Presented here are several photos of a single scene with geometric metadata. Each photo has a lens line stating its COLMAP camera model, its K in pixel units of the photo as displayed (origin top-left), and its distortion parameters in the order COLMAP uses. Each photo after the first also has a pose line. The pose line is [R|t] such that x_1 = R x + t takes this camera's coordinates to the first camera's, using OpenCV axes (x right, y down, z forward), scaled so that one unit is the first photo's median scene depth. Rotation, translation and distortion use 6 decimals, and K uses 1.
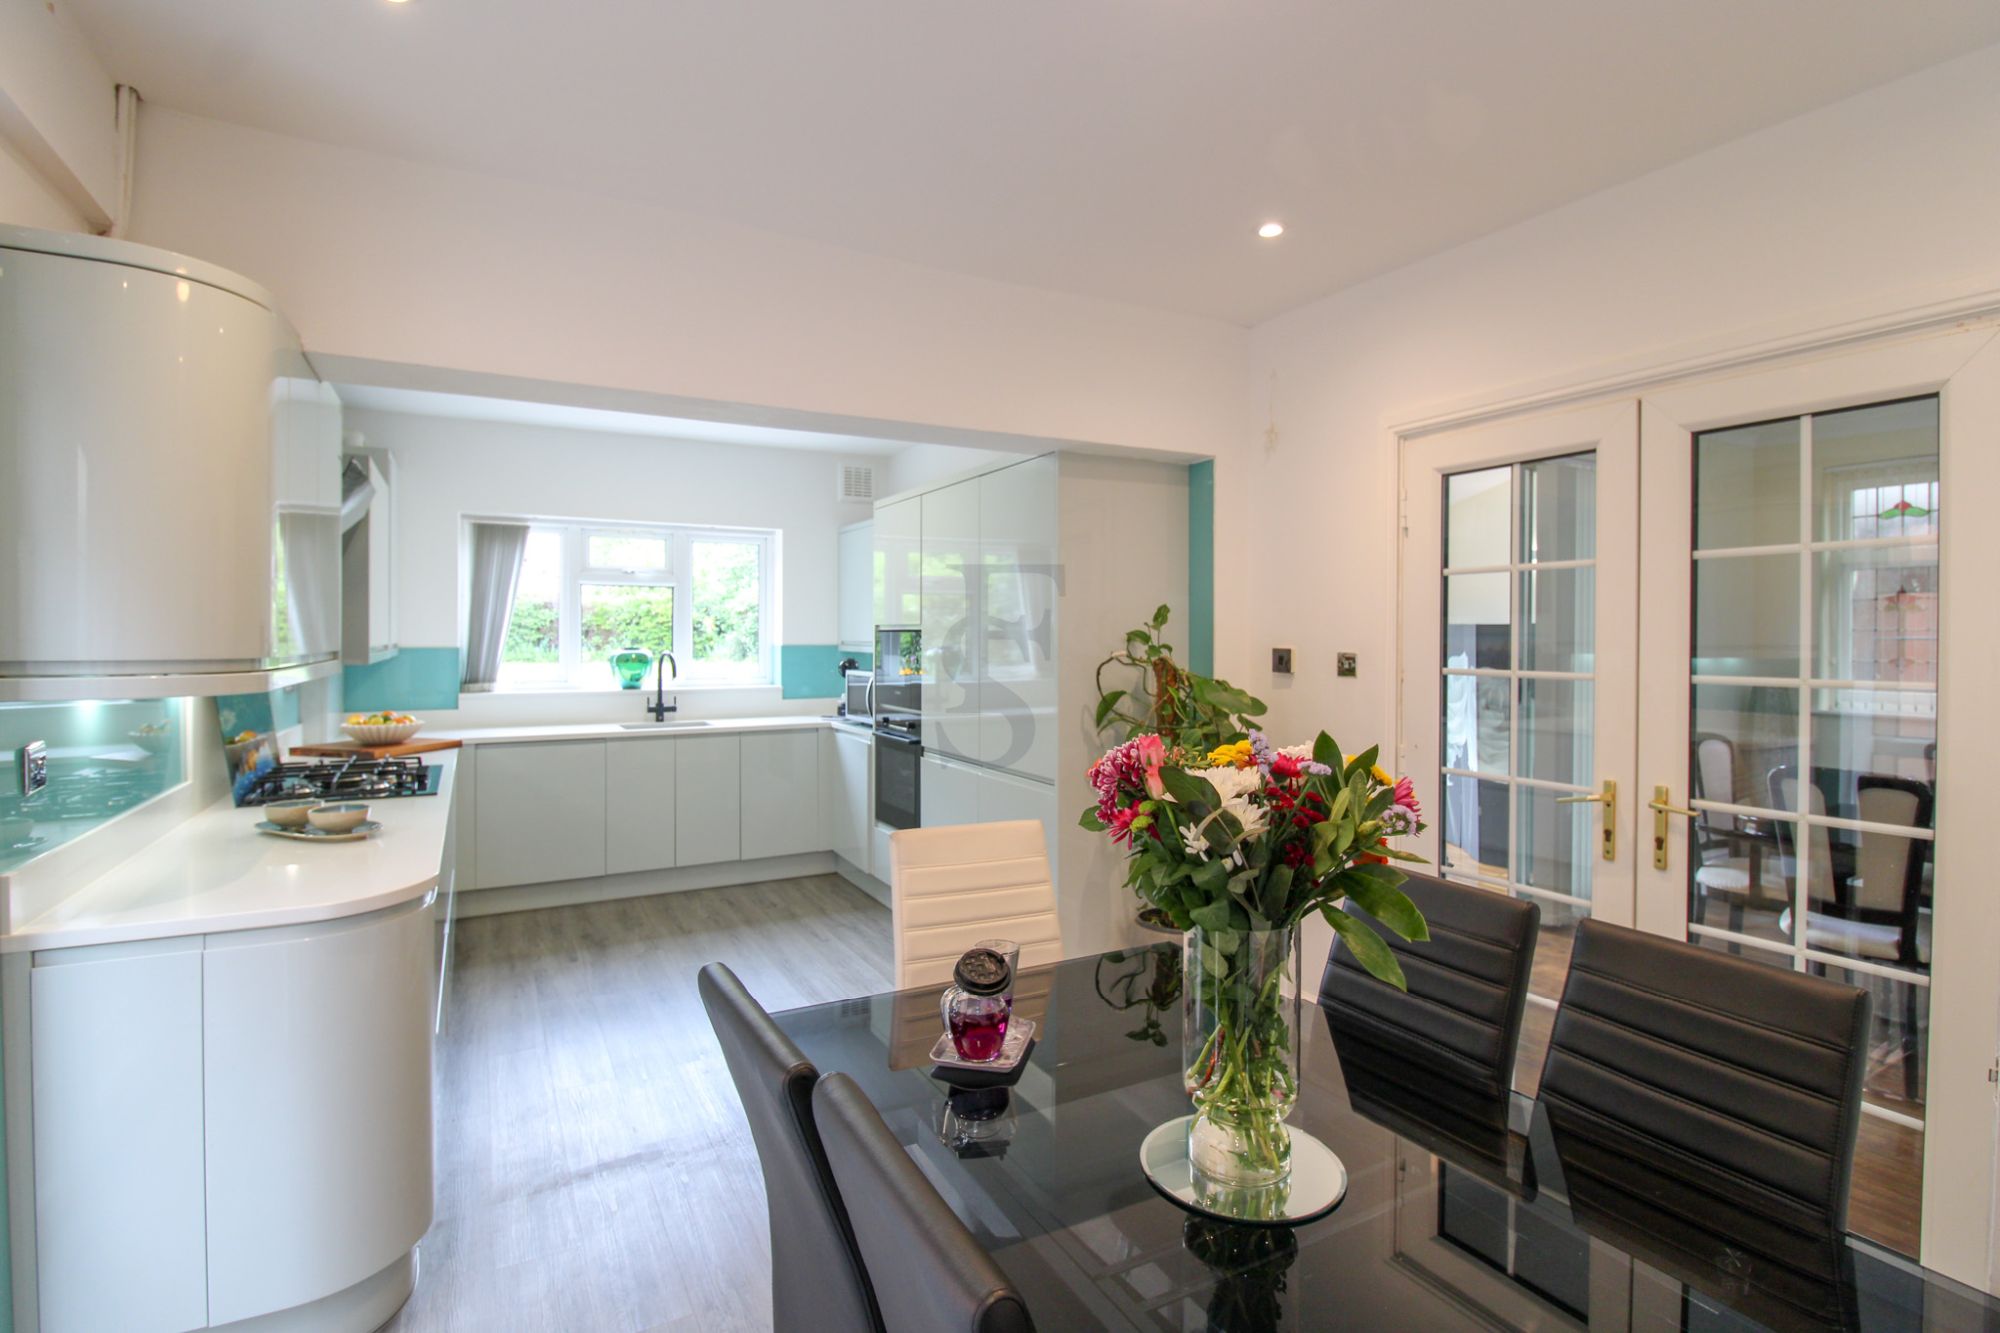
lens RADIAL K [[936.1, 0, 1011.6], [0, 936.1, 644.5], [0, 0, 1]] dist [-0.005665, -0.011690]
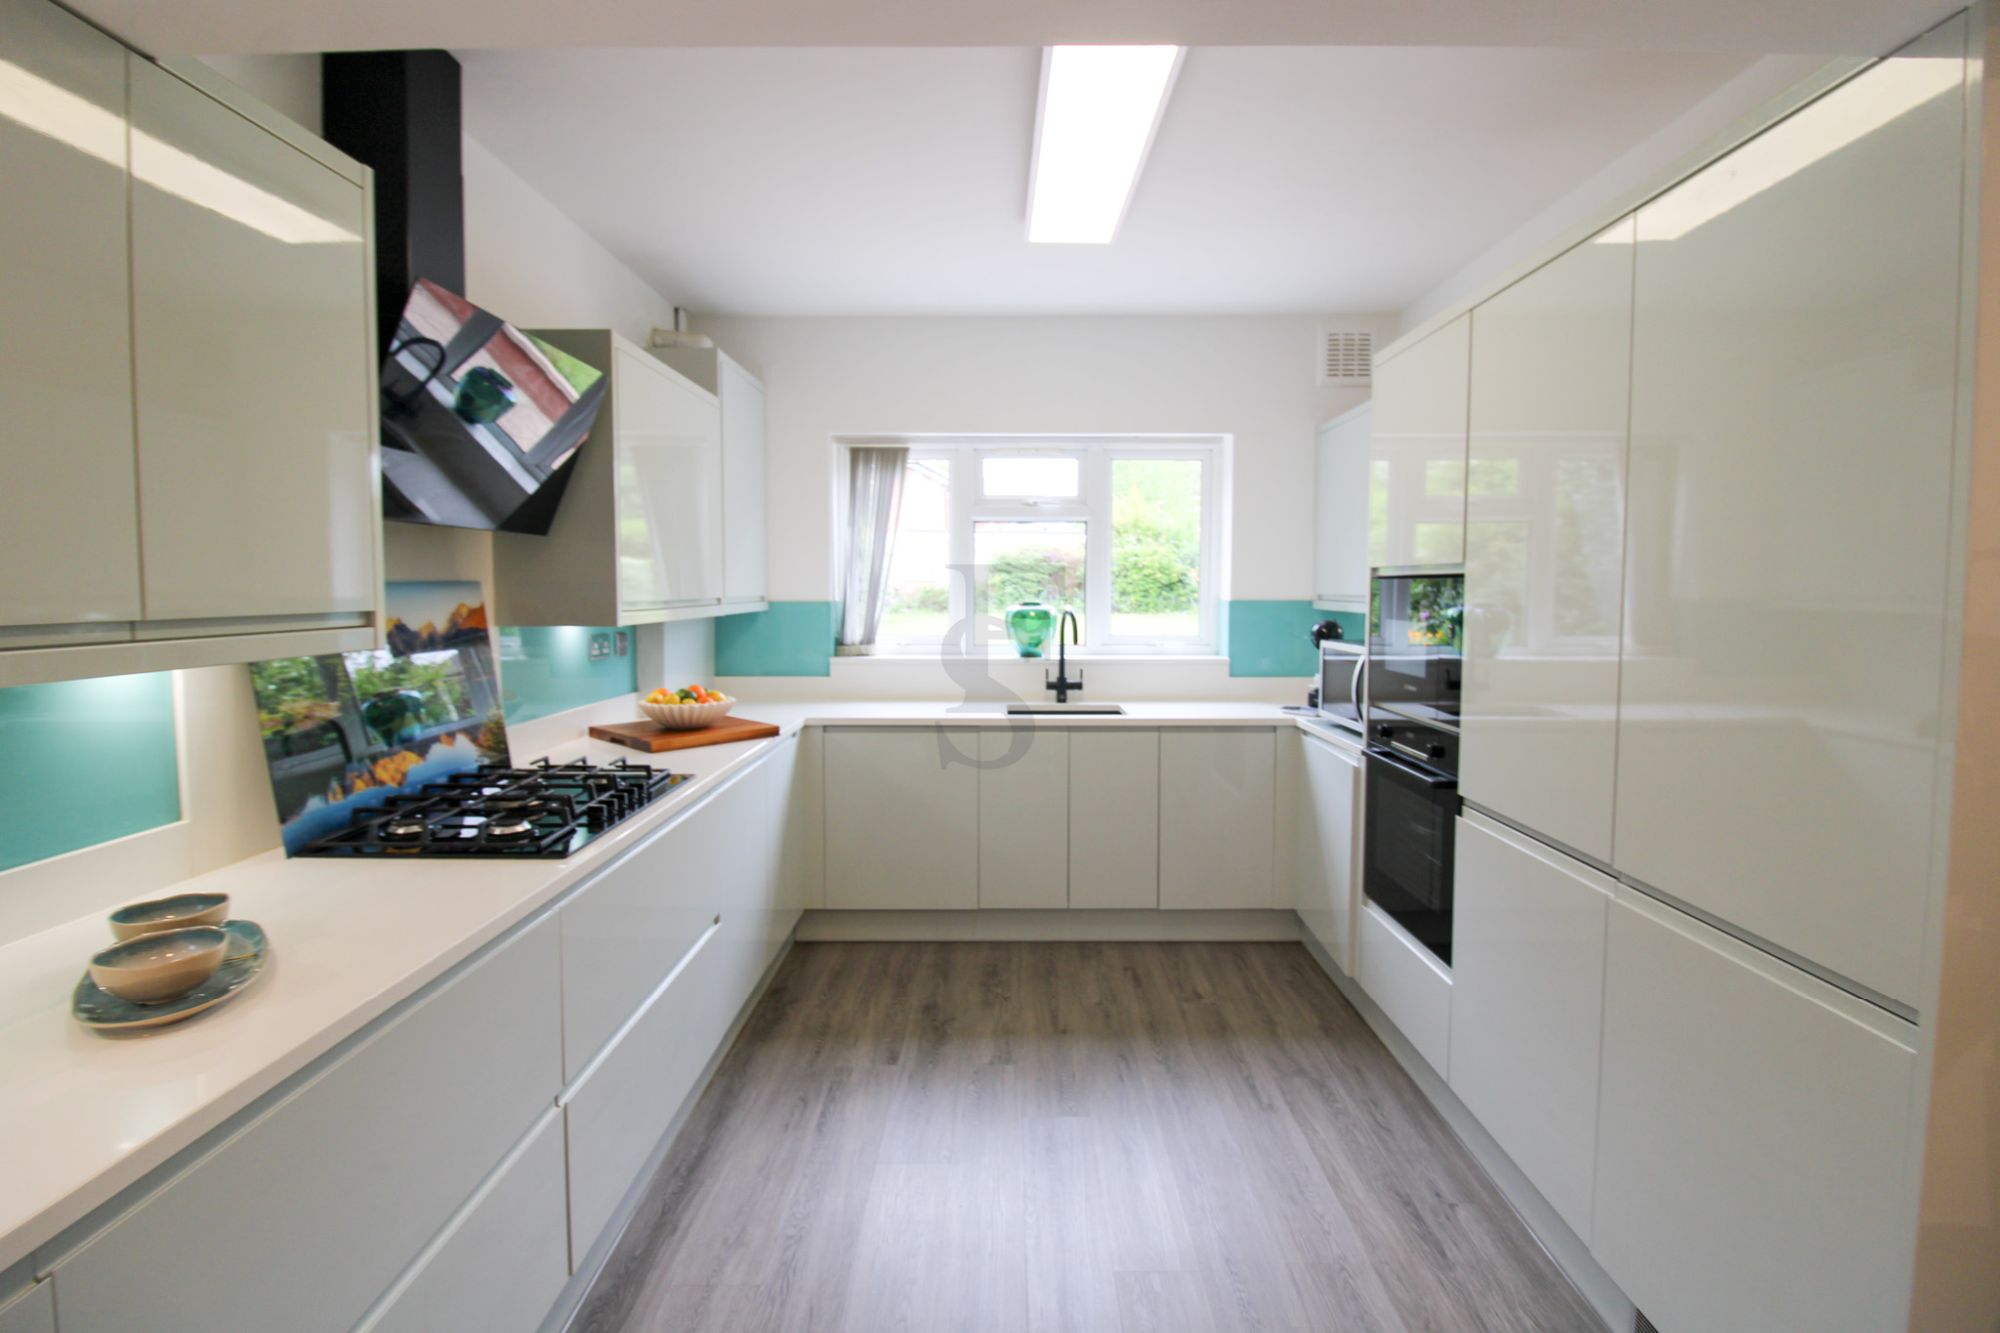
lens RADIAL K [[936.1, 0, 1011.6], [0, 936.1, 644.5], [0, 0, 1]] dist [-0.005665, -0.011690]
pose [[0.871628, 0.028033, -0.489367, -0.051098], [-0.003015, 0.998651, 0.051837, -0.001871], [0.490160, -0.043708, 0.870536, 0.357911]]
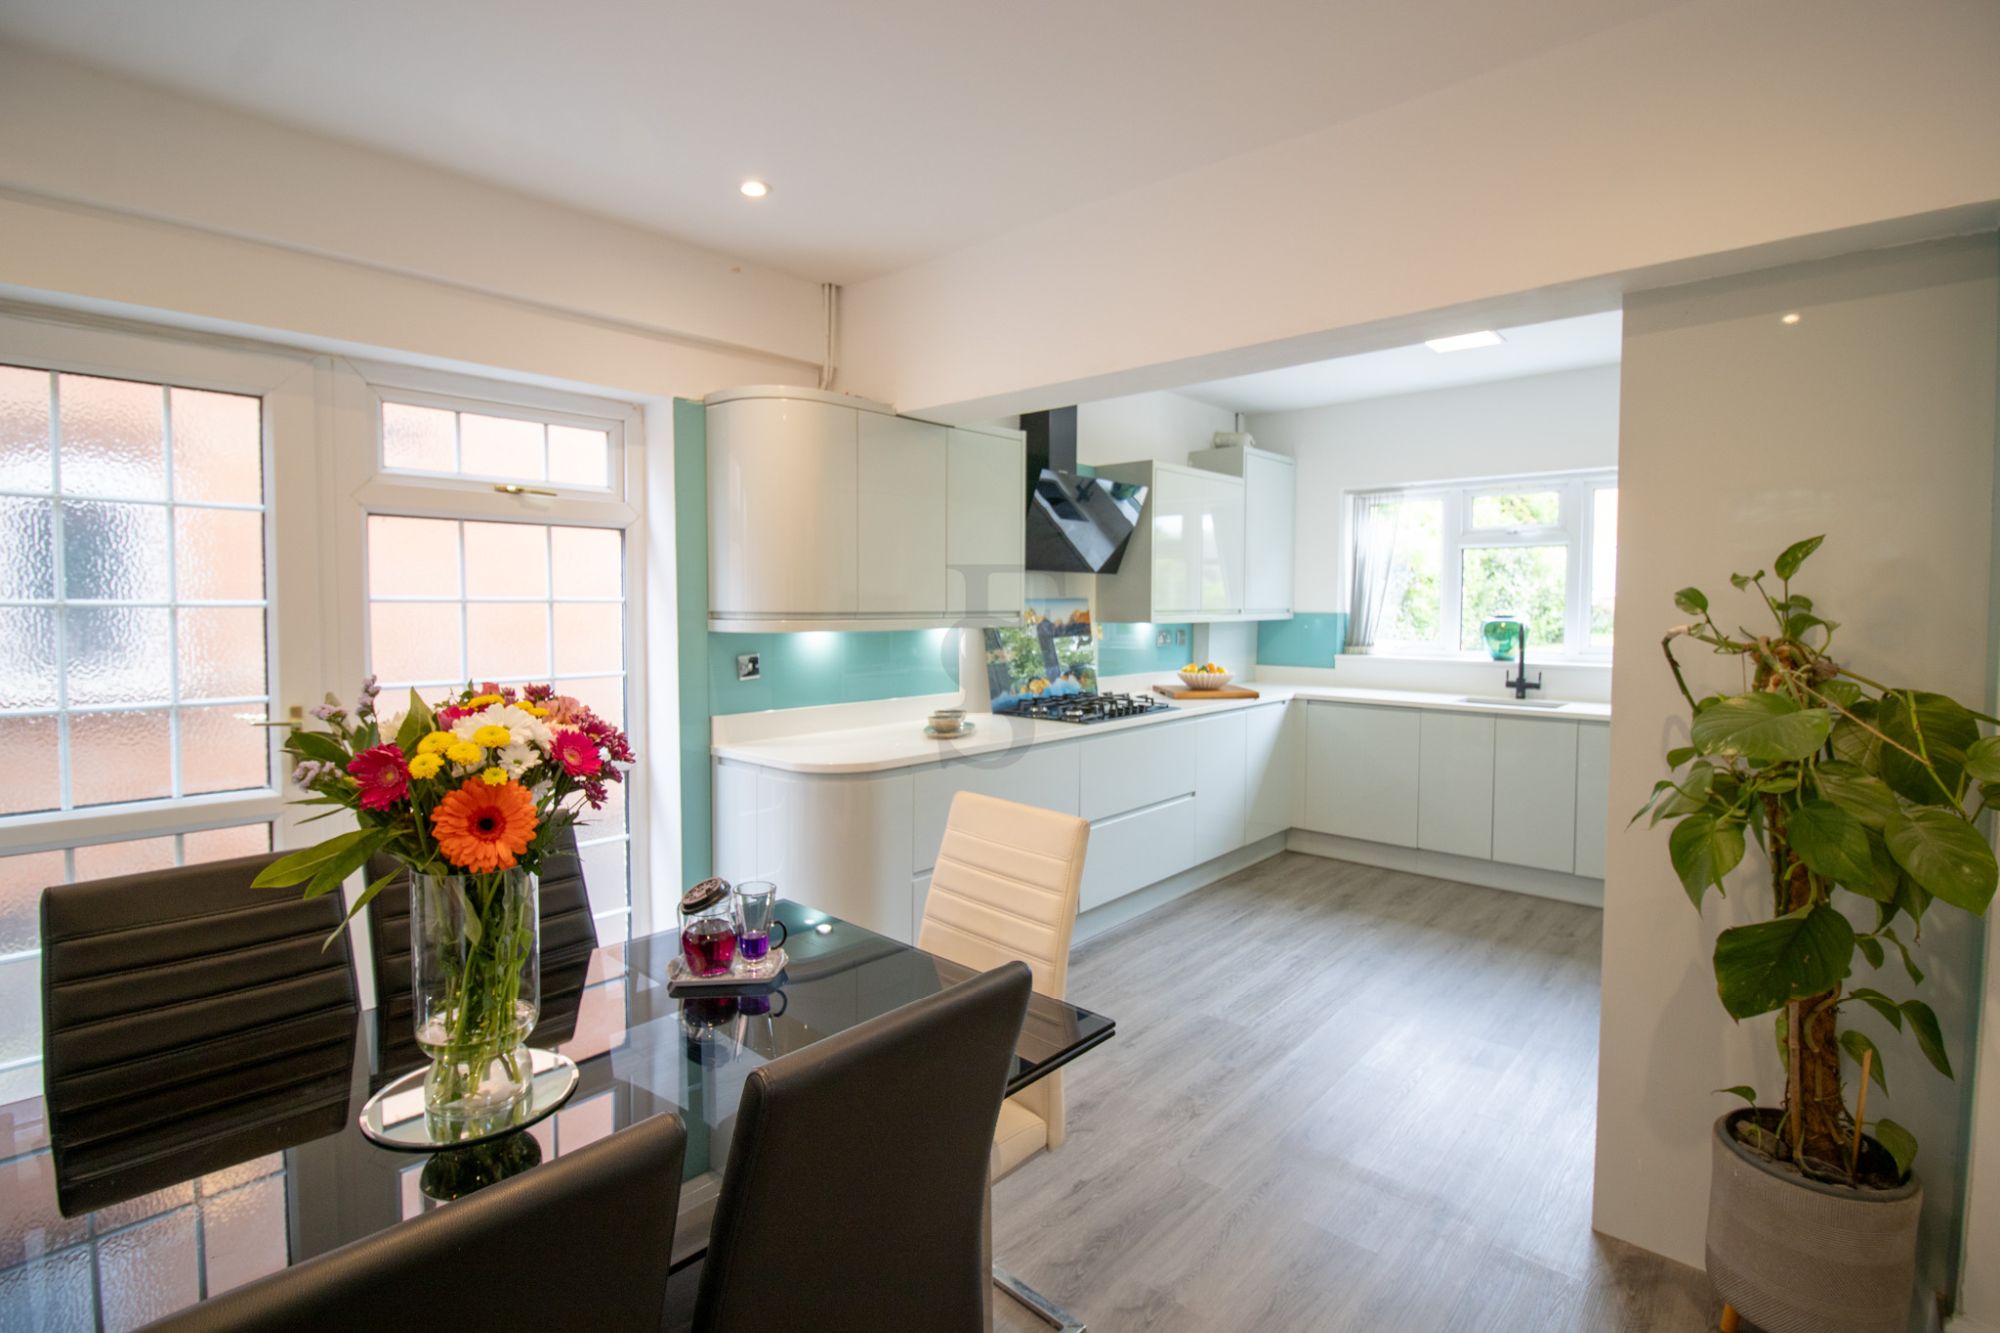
lens RADIAL K [[936.1, 0, 1011.6], [0, 936.1, 644.5], [0, 0, 1]] dist [-0.005665, -0.011690]
pose [[0.331679, 0.041009, -0.942501, 0.317527], [-0.010005, 0.999151, 0.039953, 0.000497], [0.943339, -0.003822, 0.331808, 0.267794]]
